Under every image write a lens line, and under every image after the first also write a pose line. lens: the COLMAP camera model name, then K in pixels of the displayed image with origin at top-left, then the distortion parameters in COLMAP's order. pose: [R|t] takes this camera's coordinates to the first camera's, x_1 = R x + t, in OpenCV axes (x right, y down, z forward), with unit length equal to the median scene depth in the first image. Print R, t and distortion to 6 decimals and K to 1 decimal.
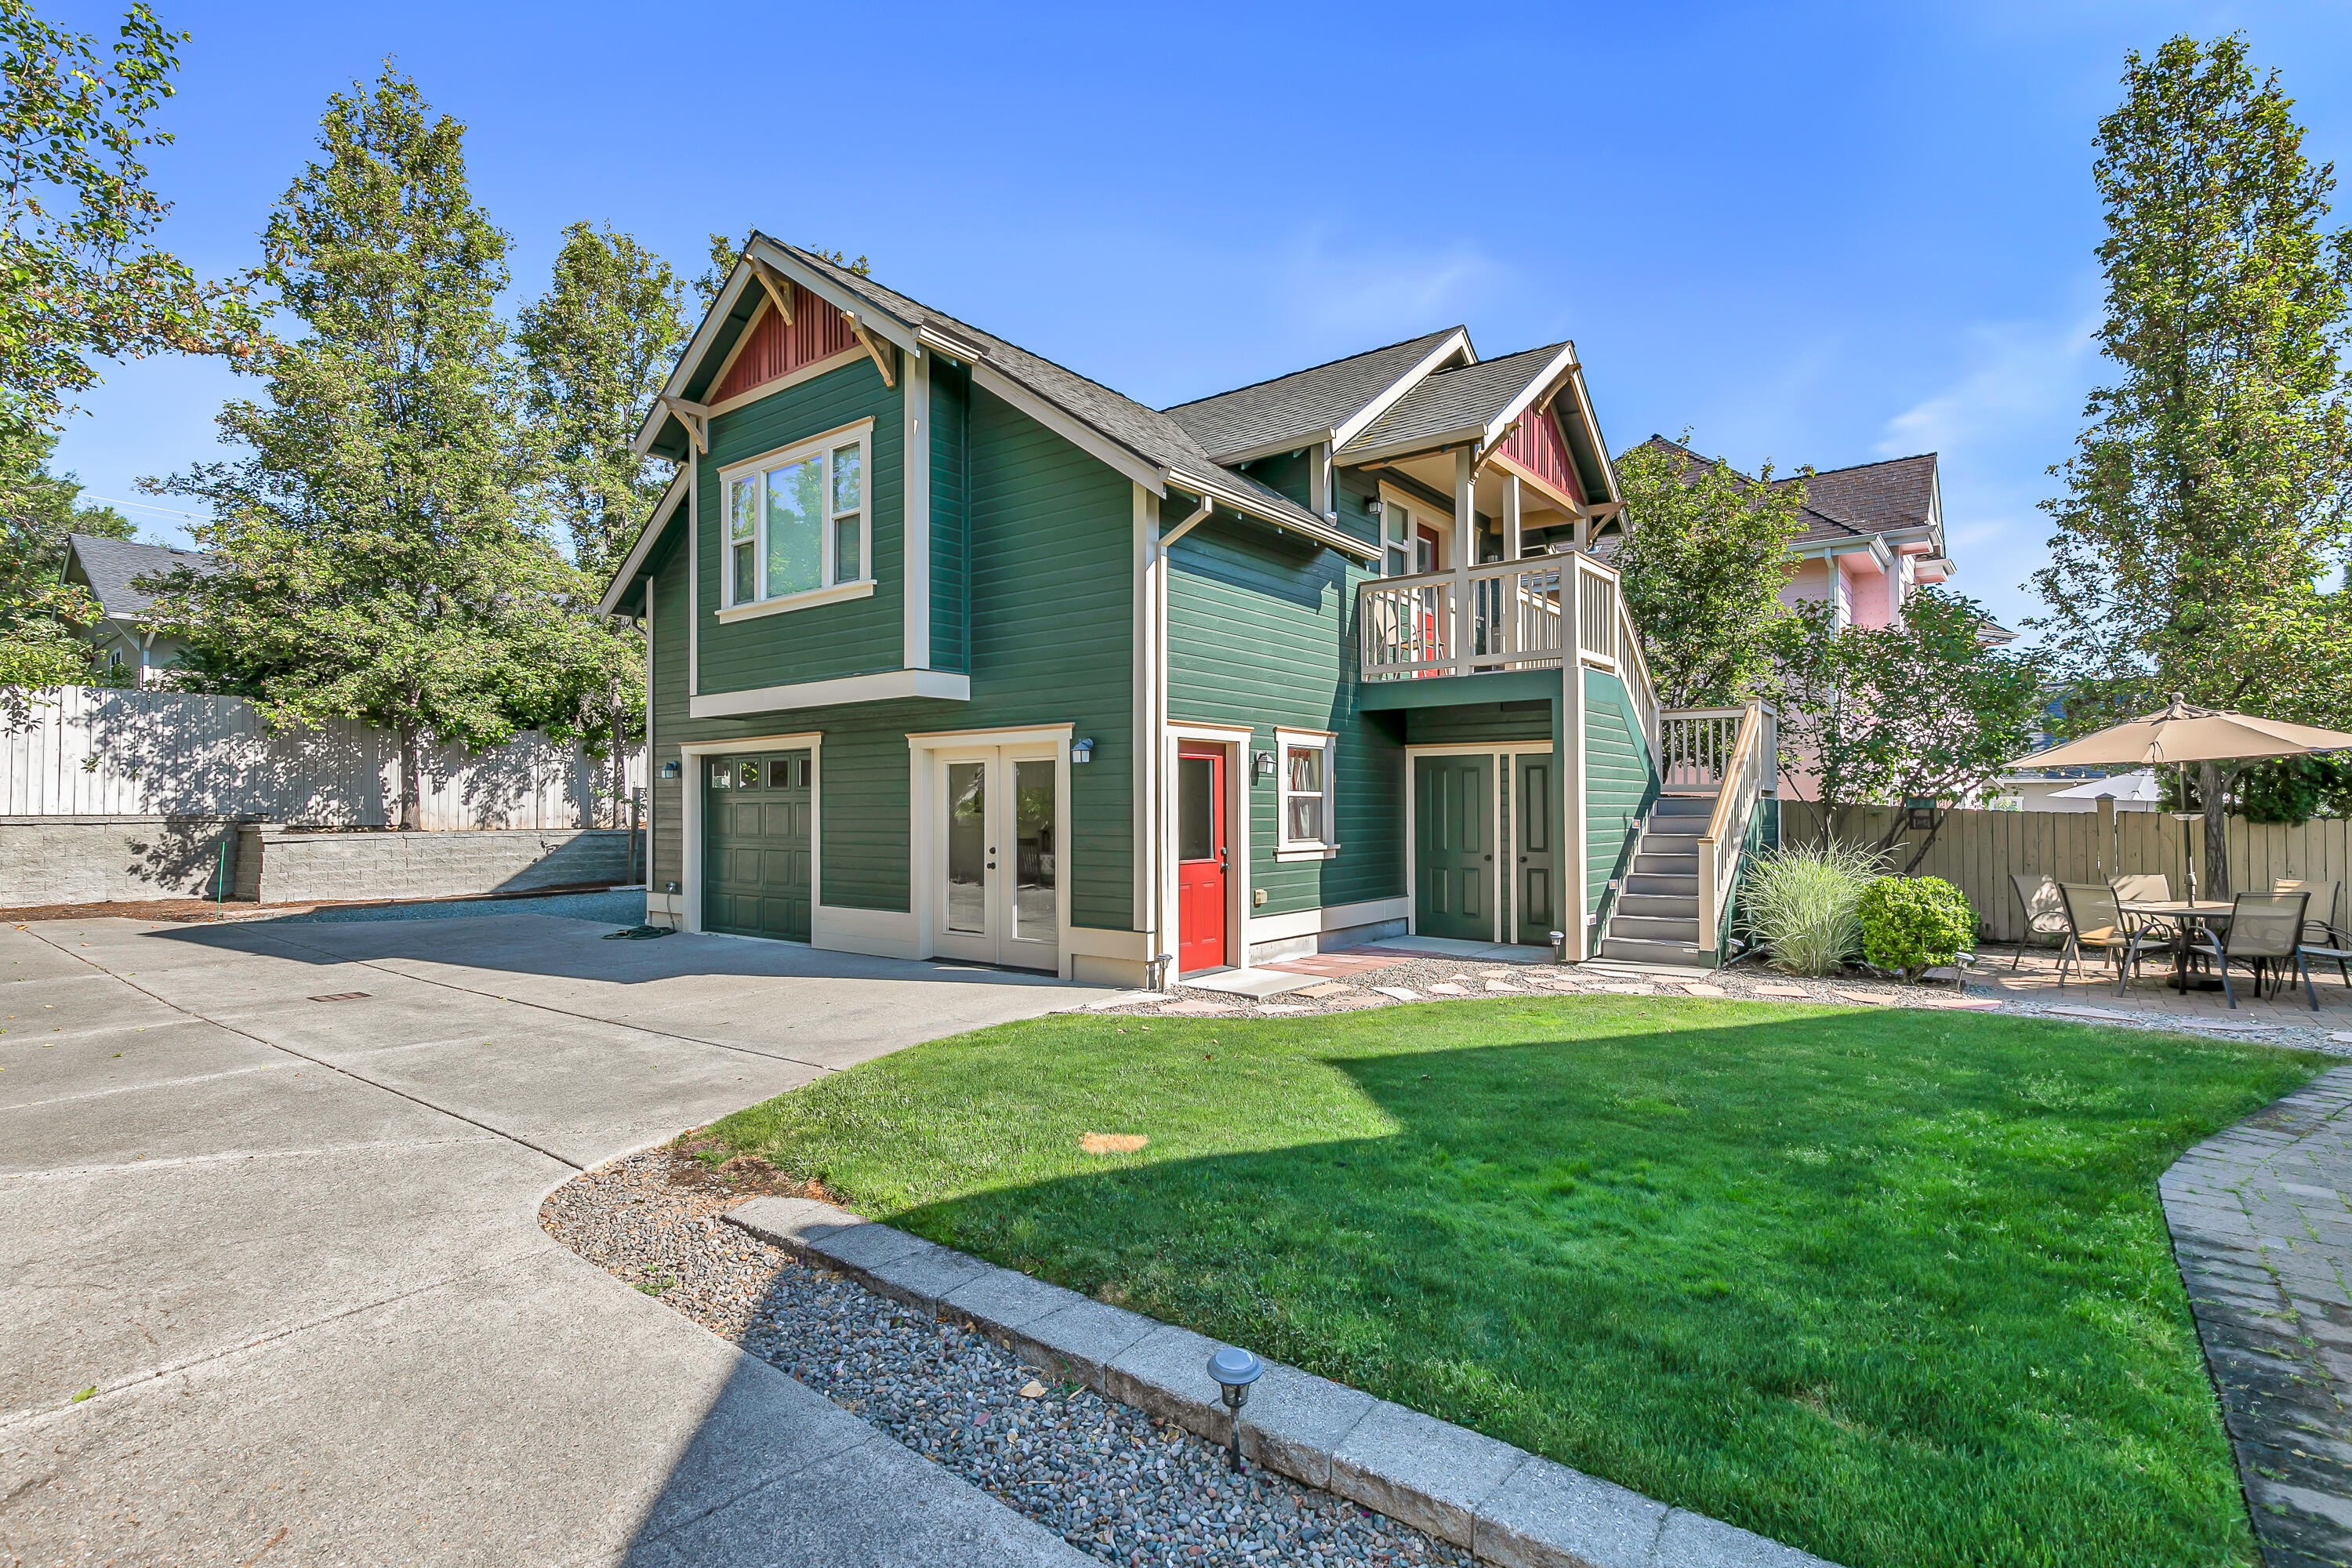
lens RADIAL K [[1074.7, 0, 1181.6], [0, 1074.7, 783.4], [0, 0, 1]] dist [0.011153, -0.001524]
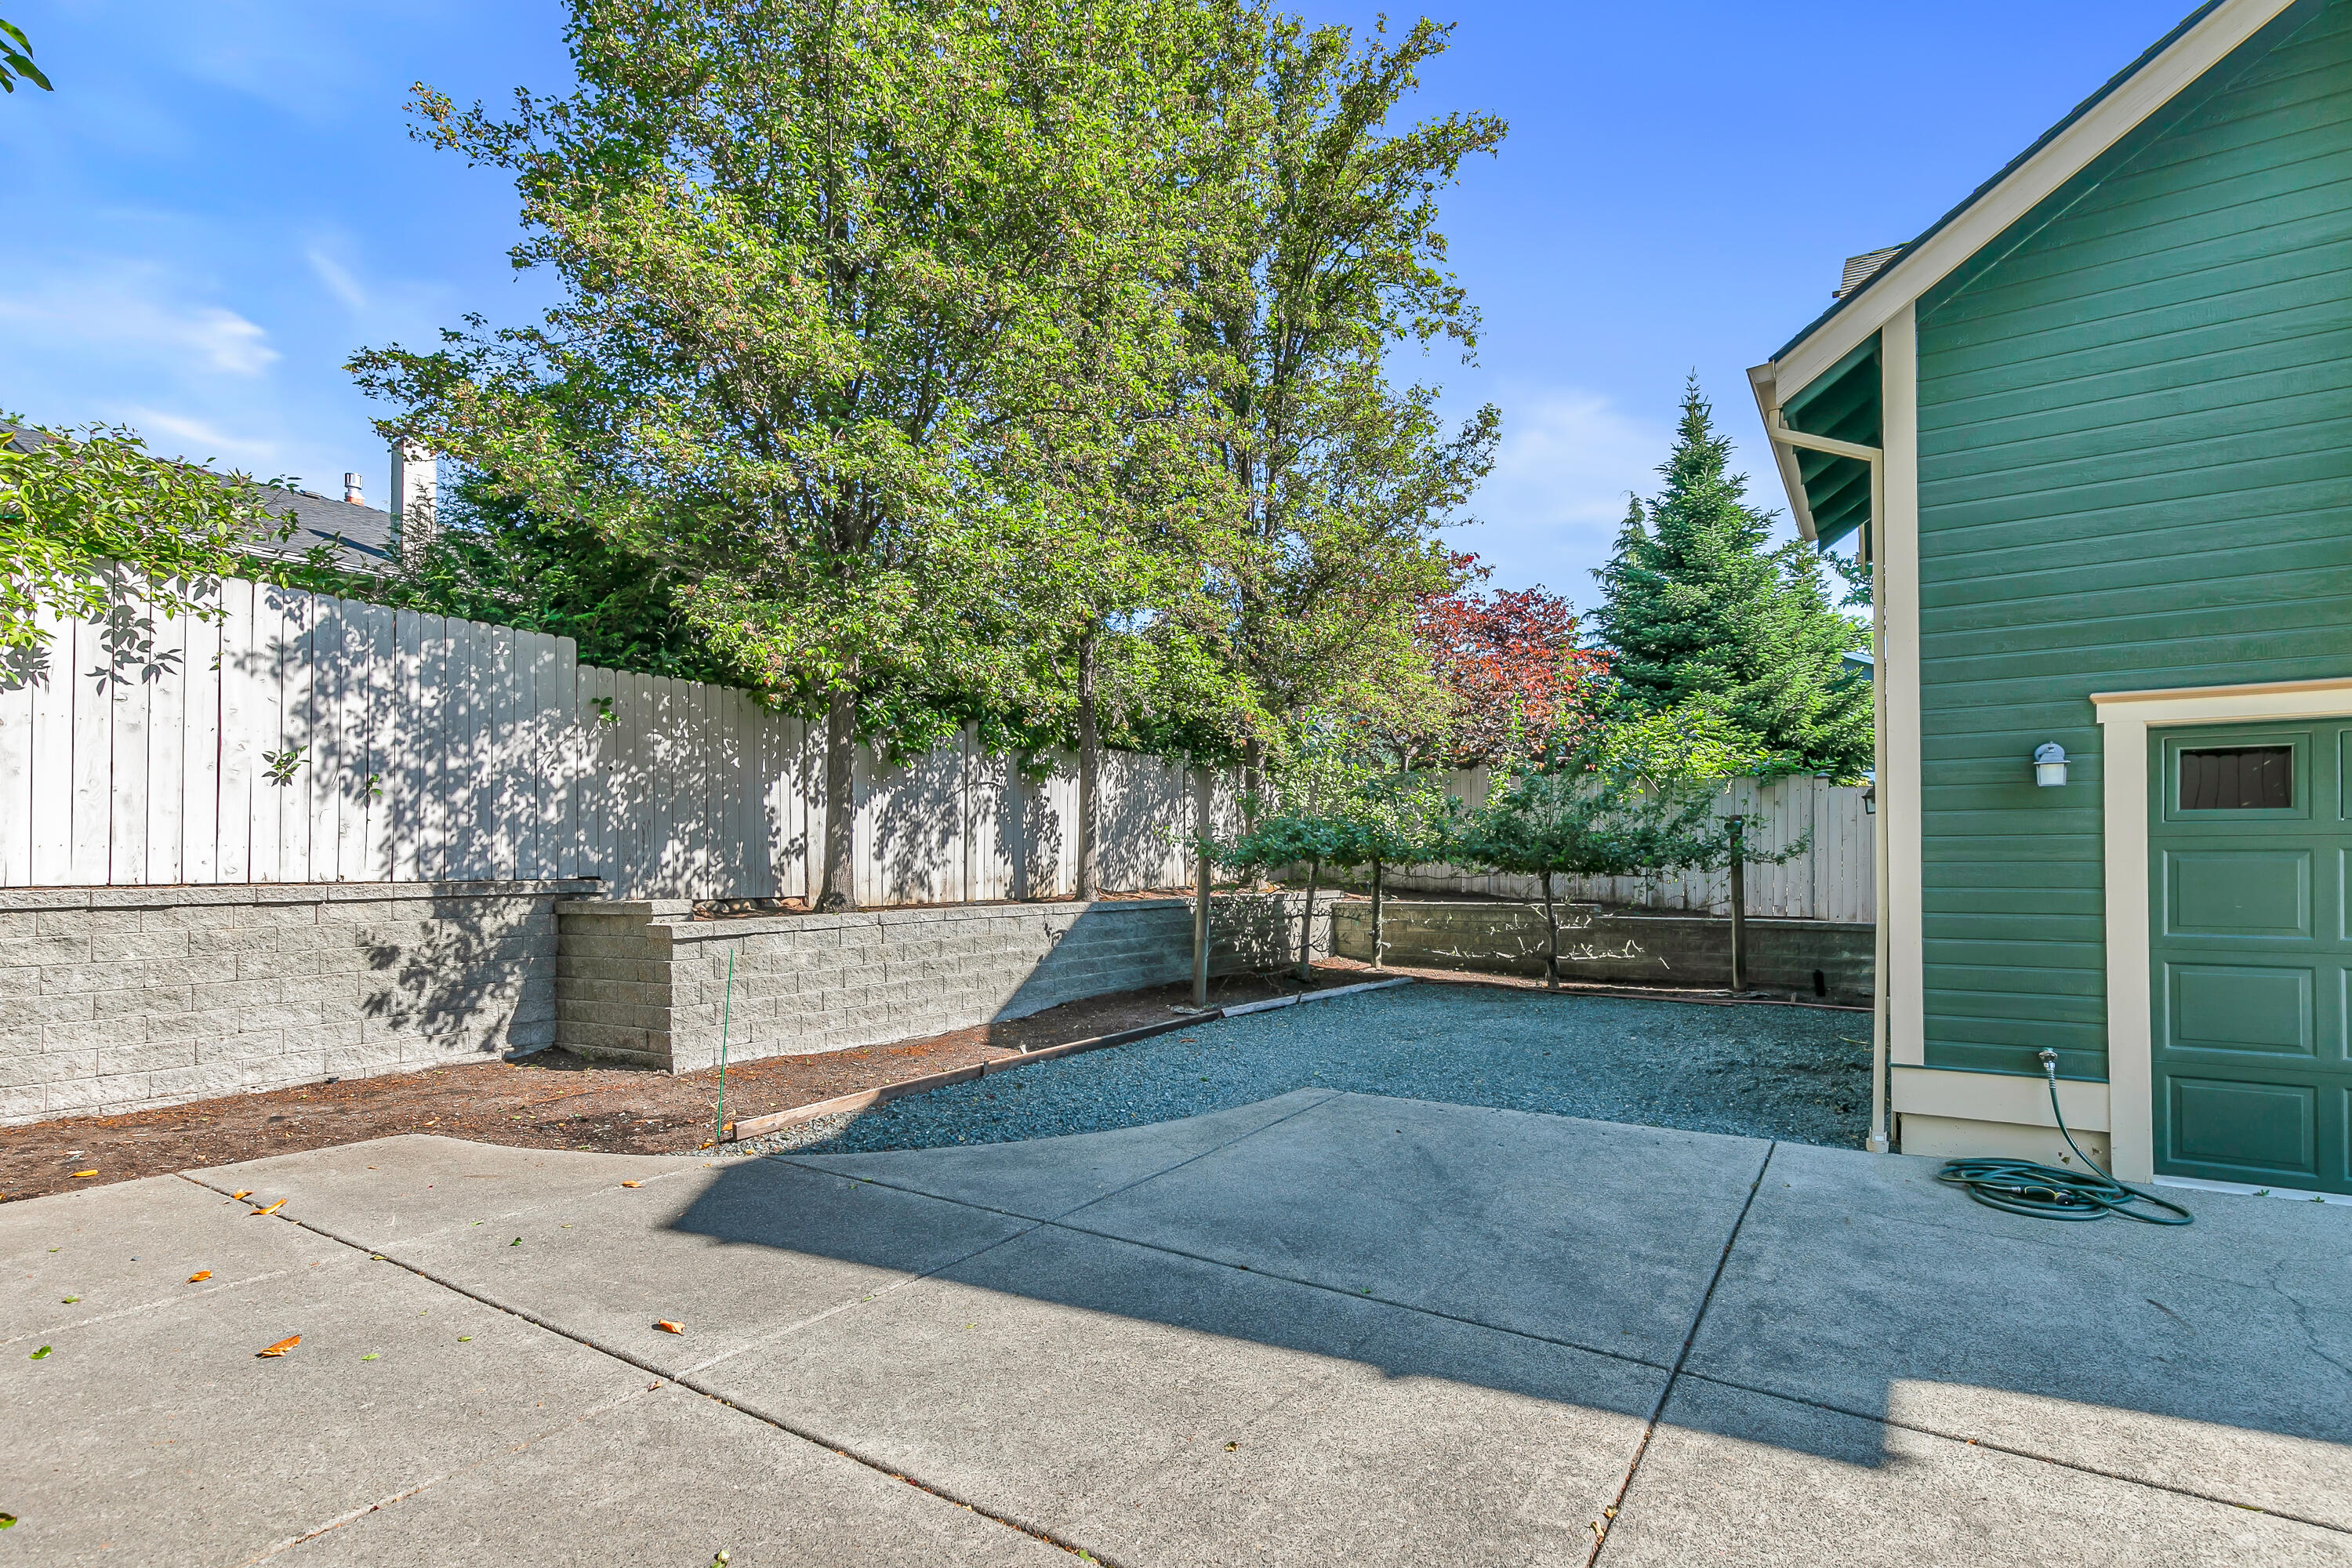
lens RADIAL K [[1074.7, 0, 1182.2], [0, 1074.7, 860.2], [0, 0, 1]] dist [0.011153, -0.001524]
pose [[0.997086, -0.007270, 0.075935, -0.650267], [0.006093, 0.999858, 0.015726, 0.014943], [-0.076038, -0.015217, 0.996989, 0.517568]]
